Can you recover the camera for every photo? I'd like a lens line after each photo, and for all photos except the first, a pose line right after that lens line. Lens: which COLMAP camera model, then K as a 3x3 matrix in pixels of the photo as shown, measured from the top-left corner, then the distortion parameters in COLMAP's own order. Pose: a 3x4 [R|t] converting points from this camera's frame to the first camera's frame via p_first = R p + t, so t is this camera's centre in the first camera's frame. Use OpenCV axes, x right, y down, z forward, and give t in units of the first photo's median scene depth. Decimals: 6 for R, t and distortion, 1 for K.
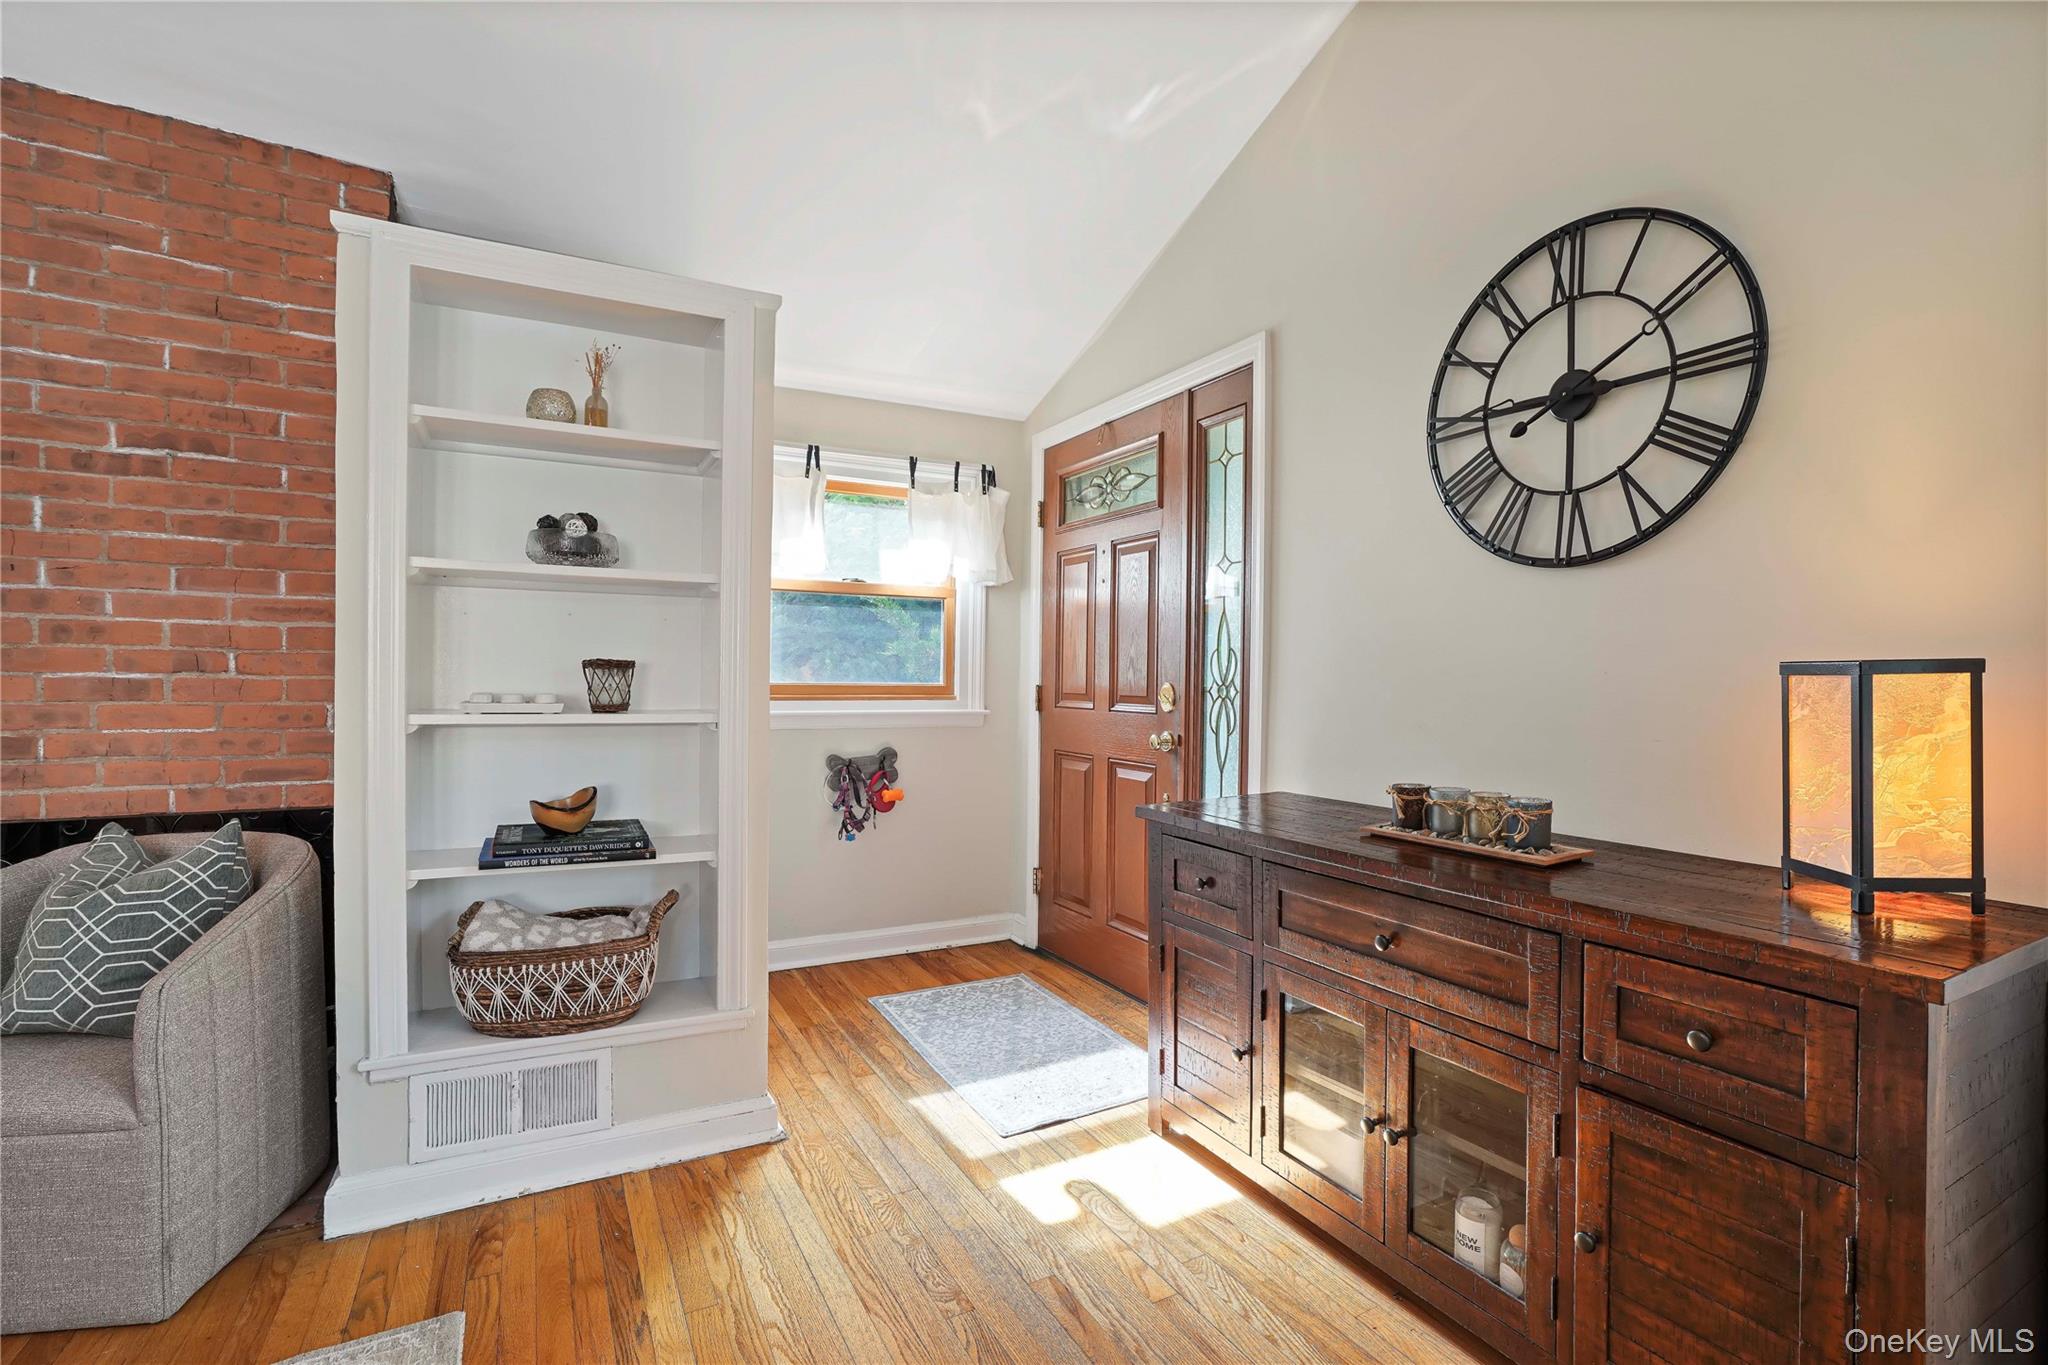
lens RADIAL K [[945.3, 0, 1057.6], [0, 945.3, 688.2], [0, 0, 1]] dist [-0.045972, 0.017887]
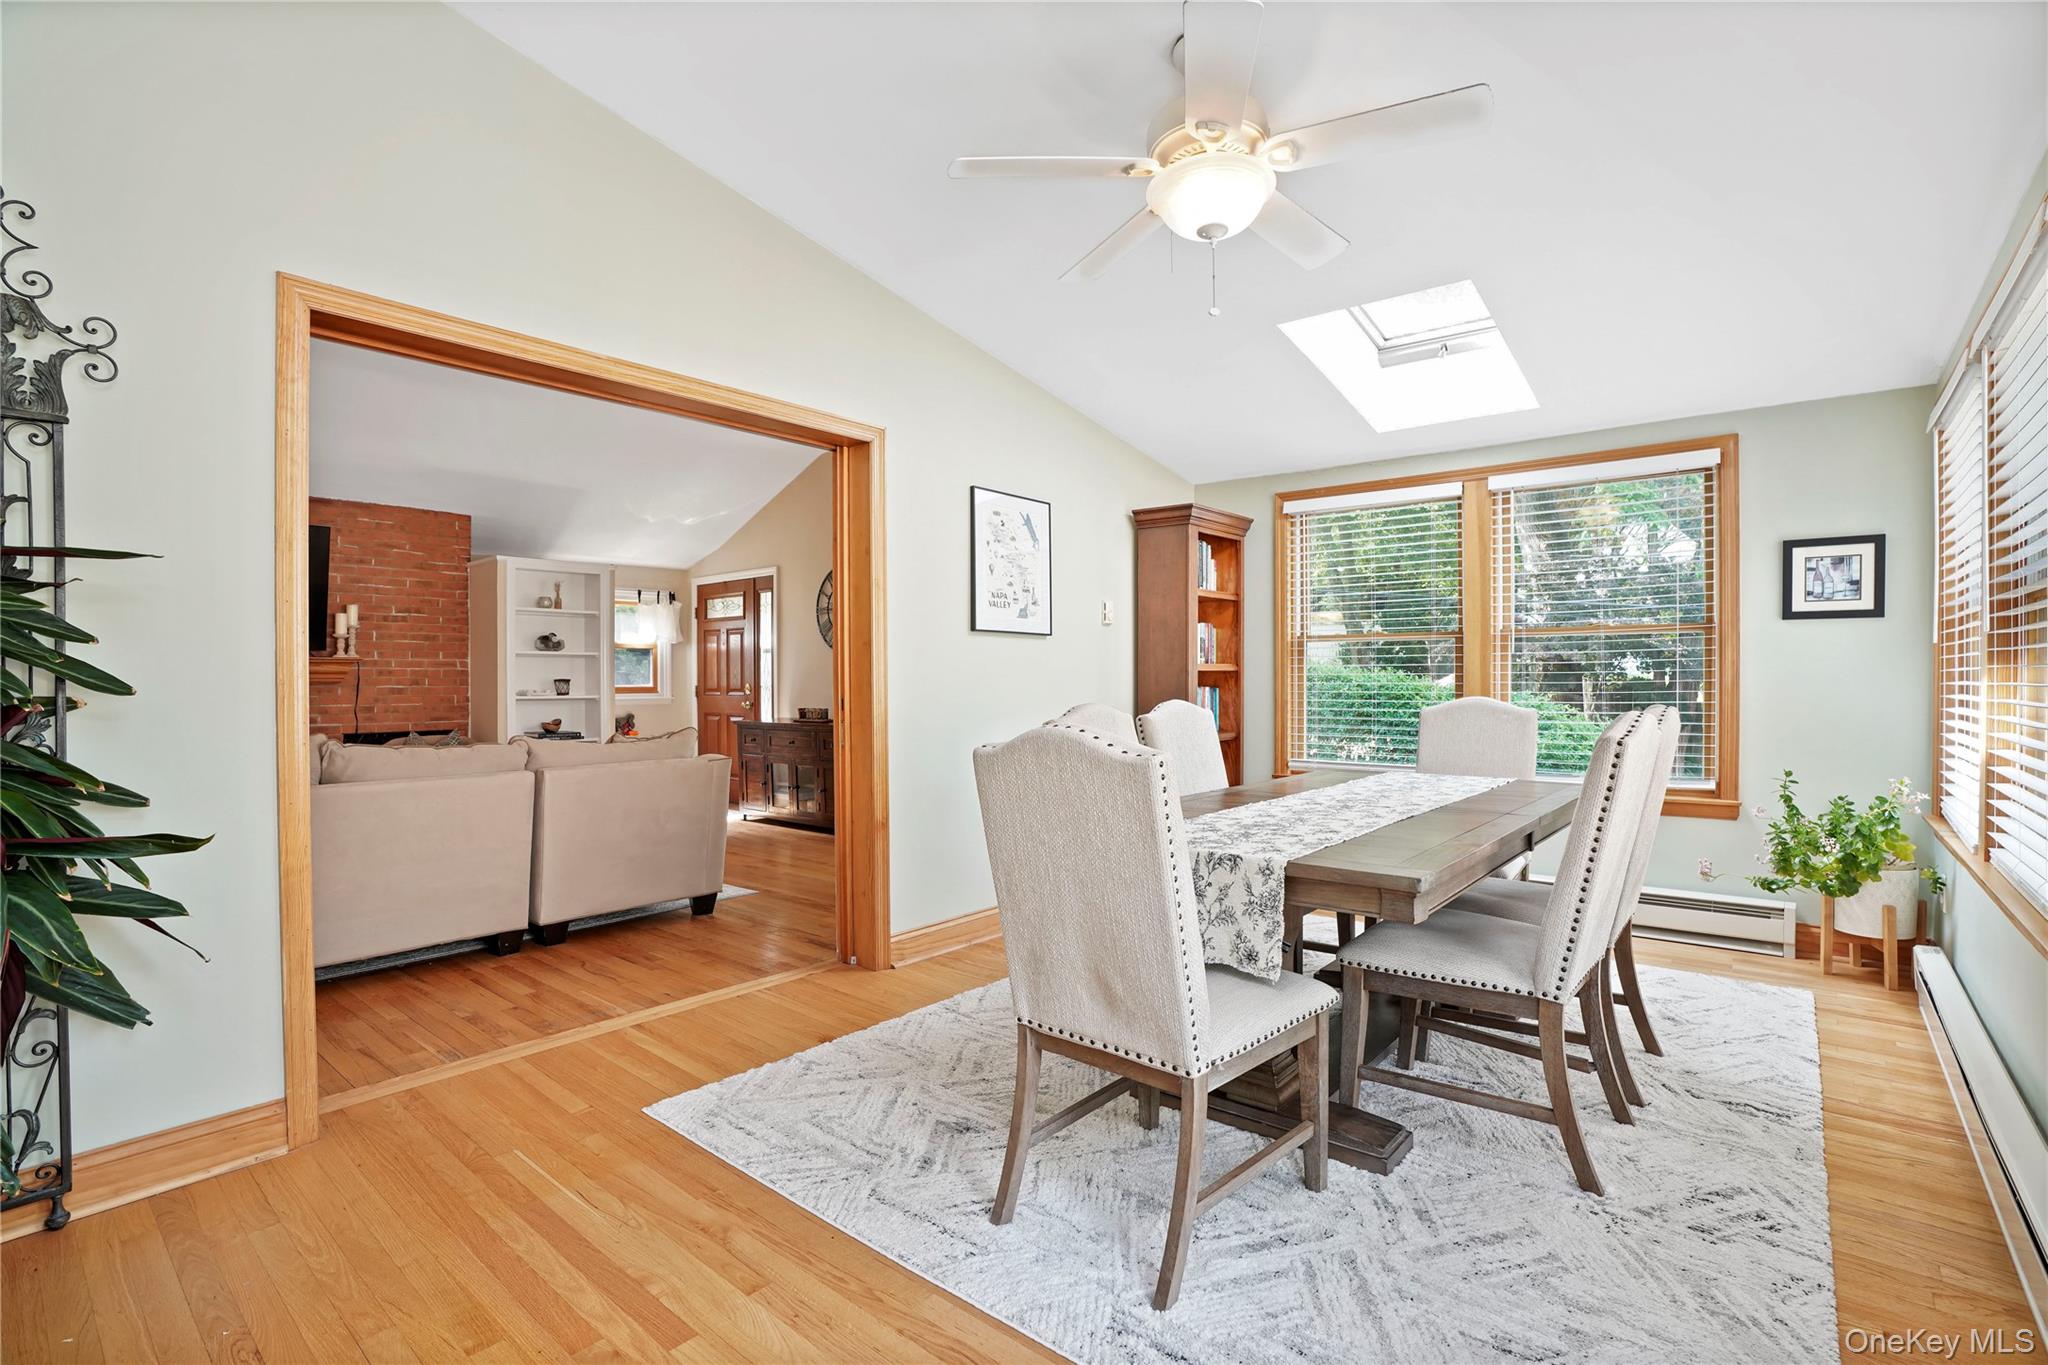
lens RADIAL K [[945.3, 0, 1008.2], [0, 945.3, 657.4], [0, 0, 1]] dist [-0.045972, 0.017887]
pose [[0.947143, -0.009343, 0.320676, -0.061206], [0.020826, 0.999258, -0.032398, 0.032225], [-0.320135, 0.037364, 0.946635, -2.650400]]
